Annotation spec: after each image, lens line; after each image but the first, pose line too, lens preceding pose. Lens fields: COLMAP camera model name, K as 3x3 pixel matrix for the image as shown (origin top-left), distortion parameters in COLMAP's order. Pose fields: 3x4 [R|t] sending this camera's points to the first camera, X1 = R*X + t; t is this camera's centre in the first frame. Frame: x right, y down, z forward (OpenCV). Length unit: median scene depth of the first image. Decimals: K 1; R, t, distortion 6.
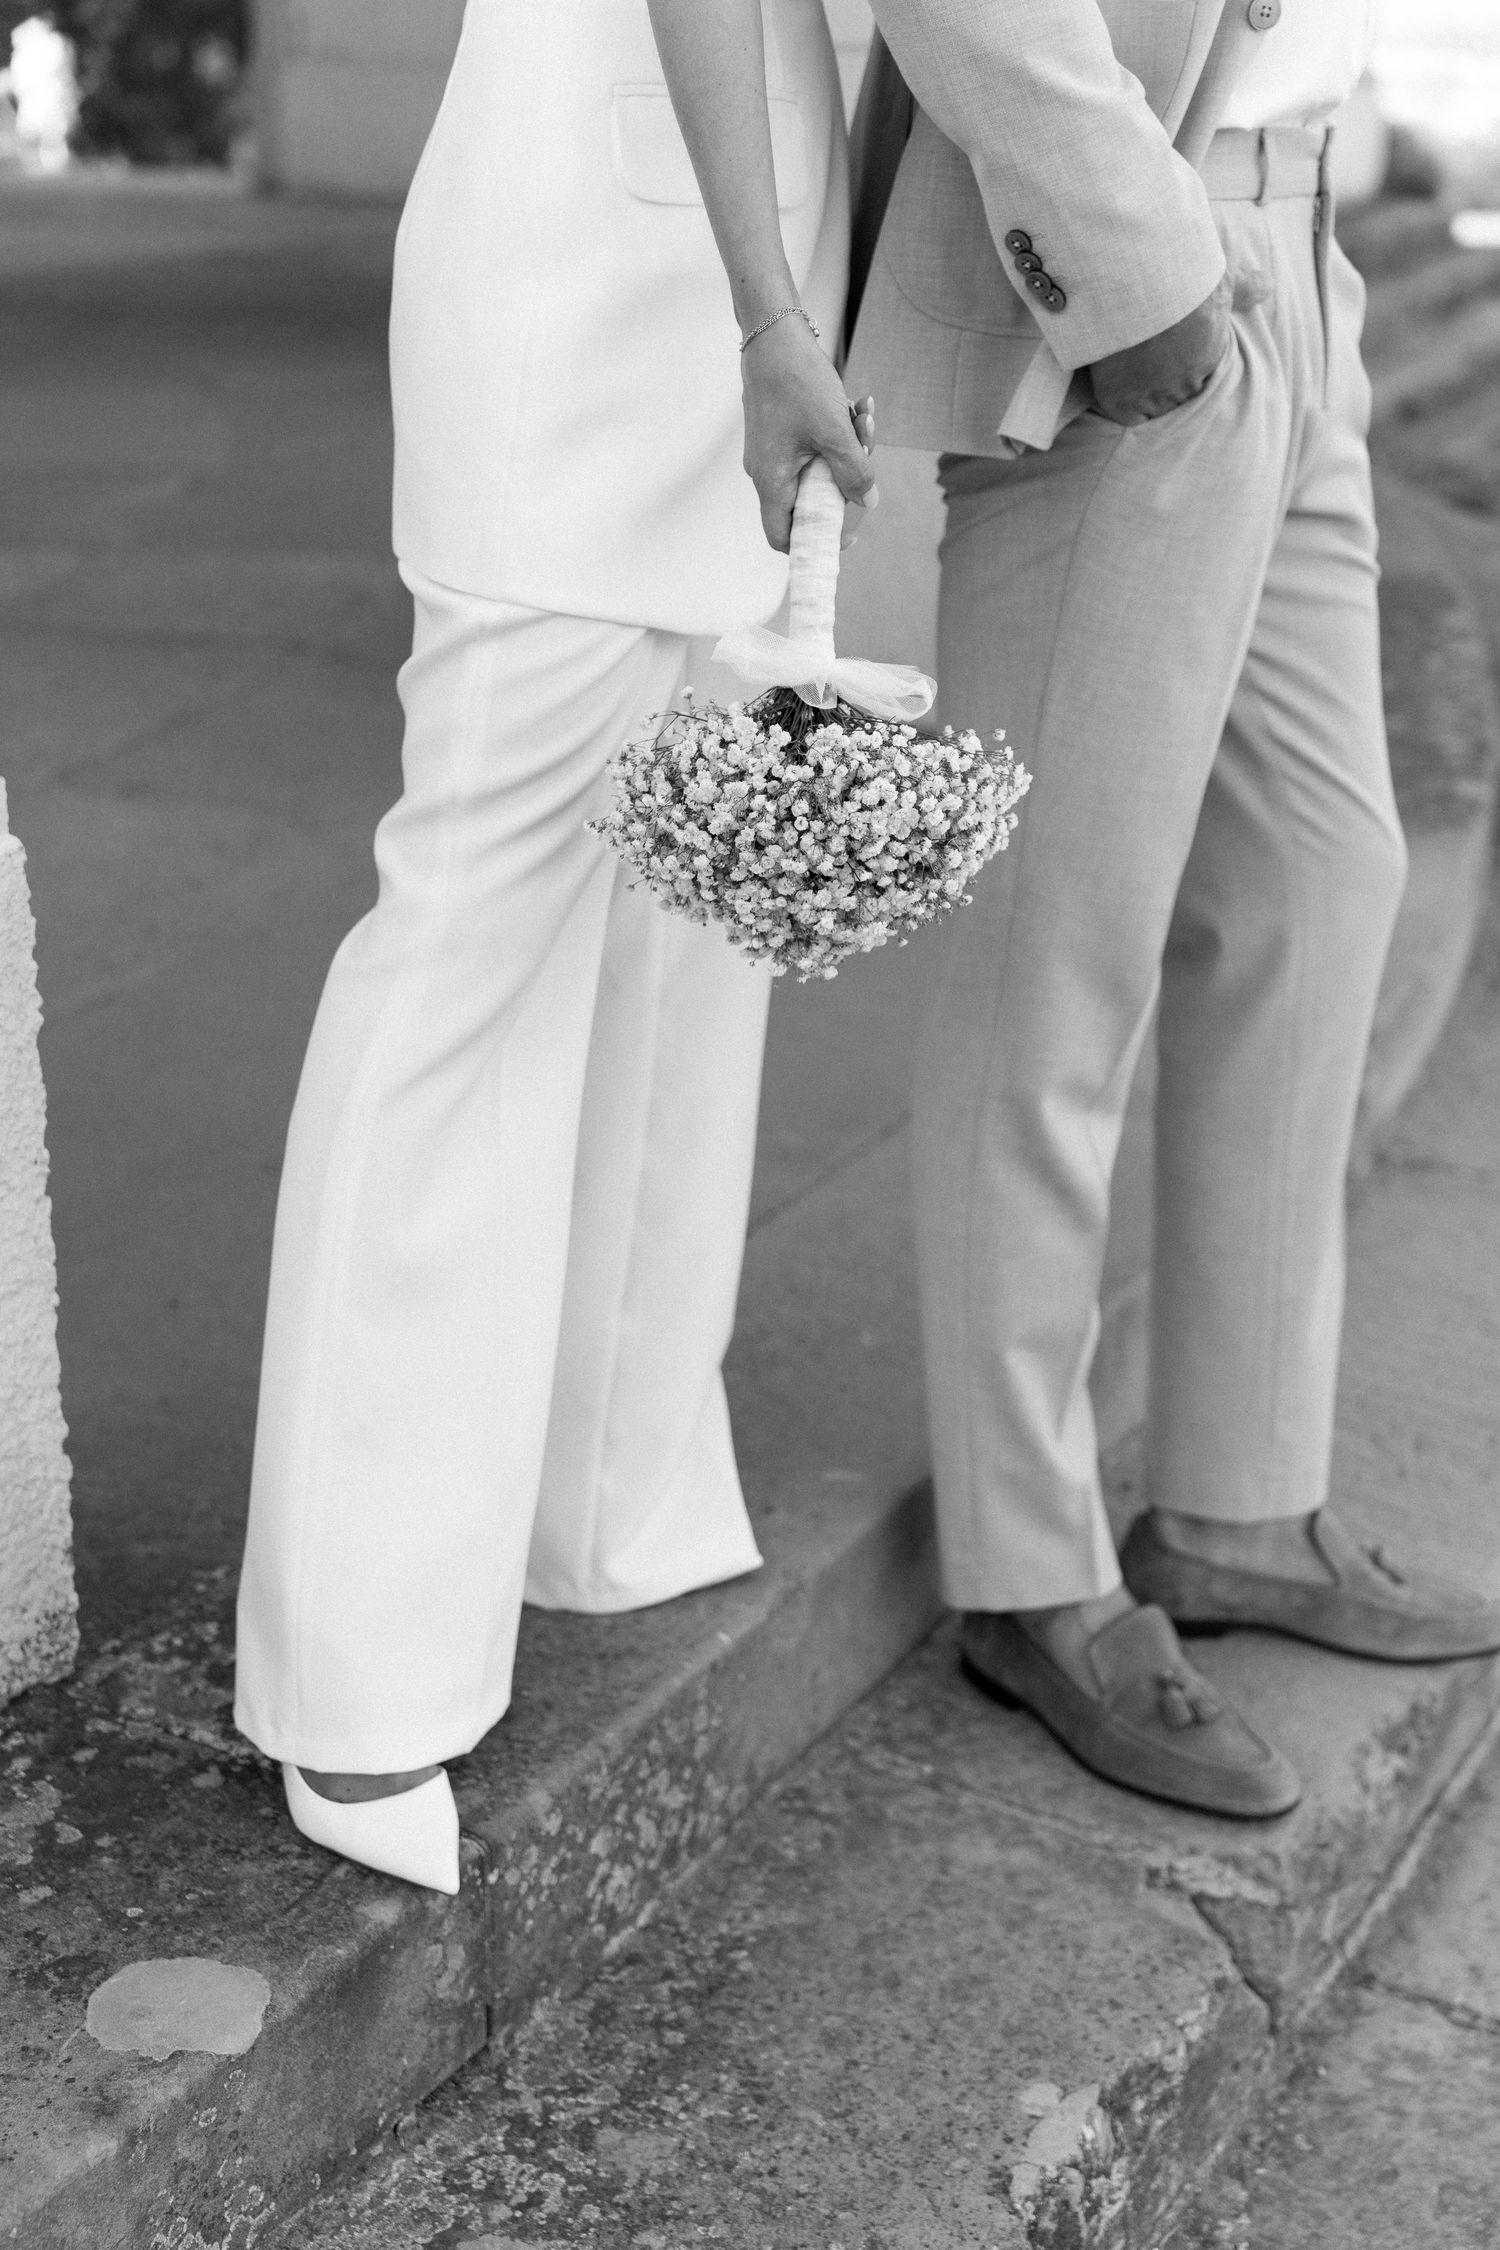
lens RADIAL K [[3268.9, 0, 750.0], [0, 3268.9, 1125.0], [0, 0, 1]] dist [-0.019314, 0.033480]
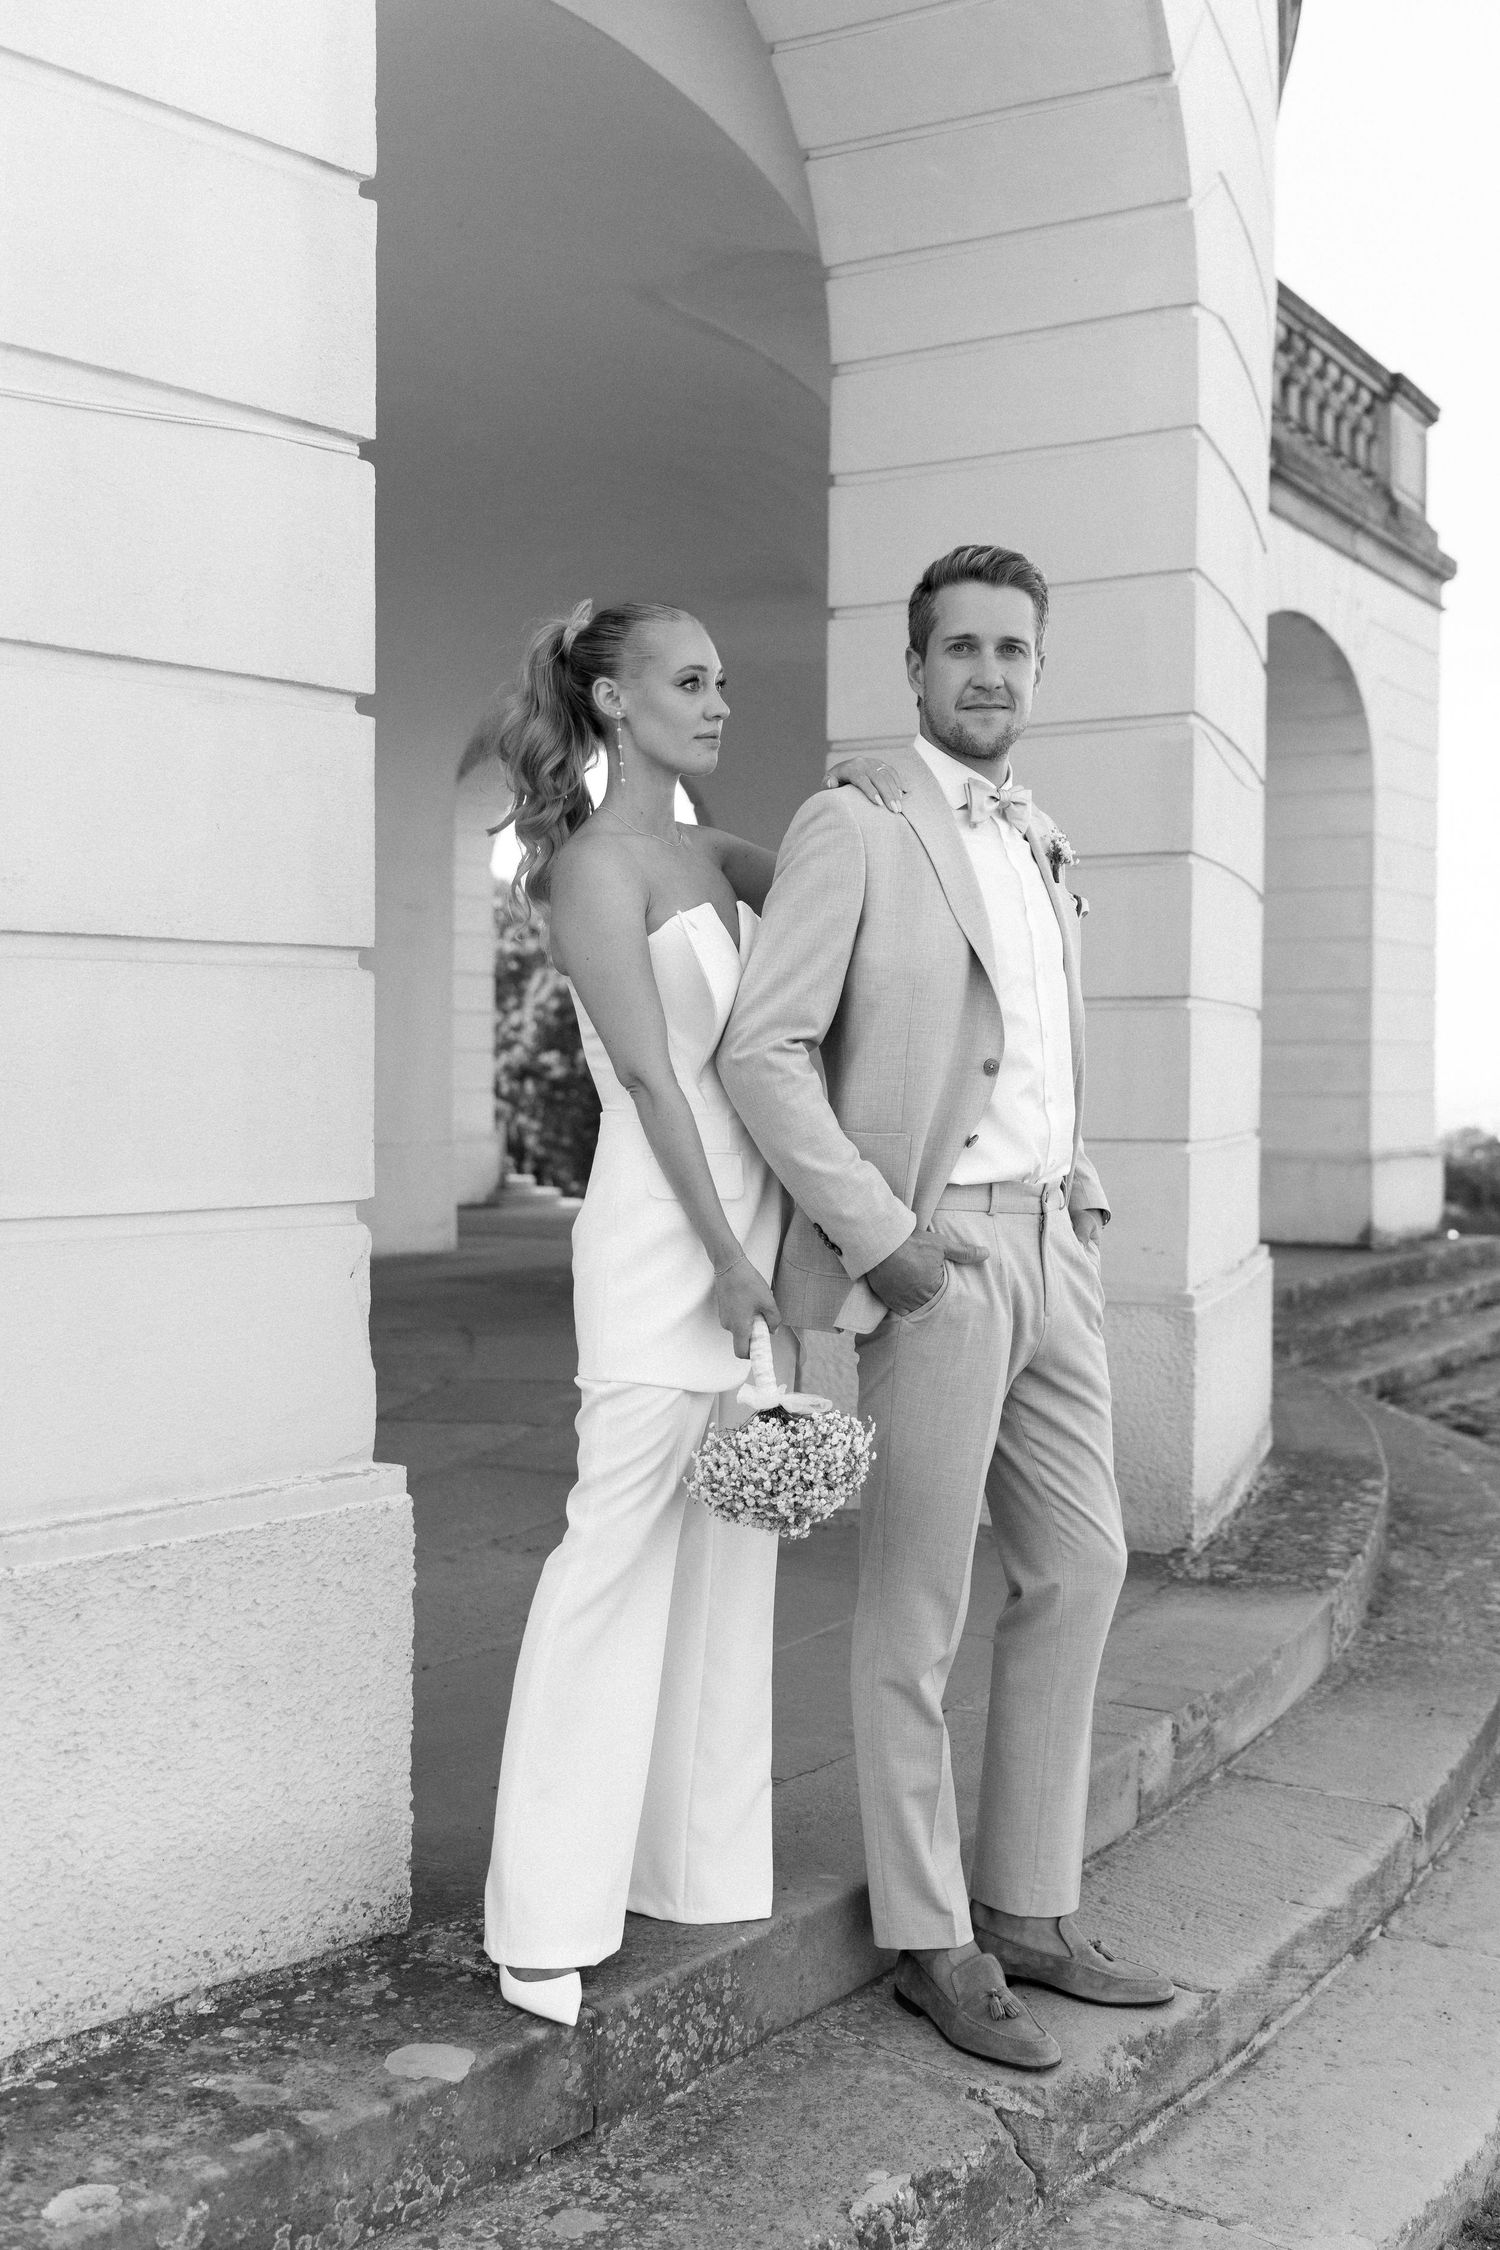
lens RADIAL K [[2279.2, 0, 750.0], [0, 2279.2, 1125.0], [0, 0, 1]] dist [0.003852, 0.000002]
pose [[0.992412, 0.003171, -0.122919, 0.168458], [-0.041830, 0.948751, -0.313244, 0.130117], [0.115627, 0.316009, 0.941684, -0.433003]]
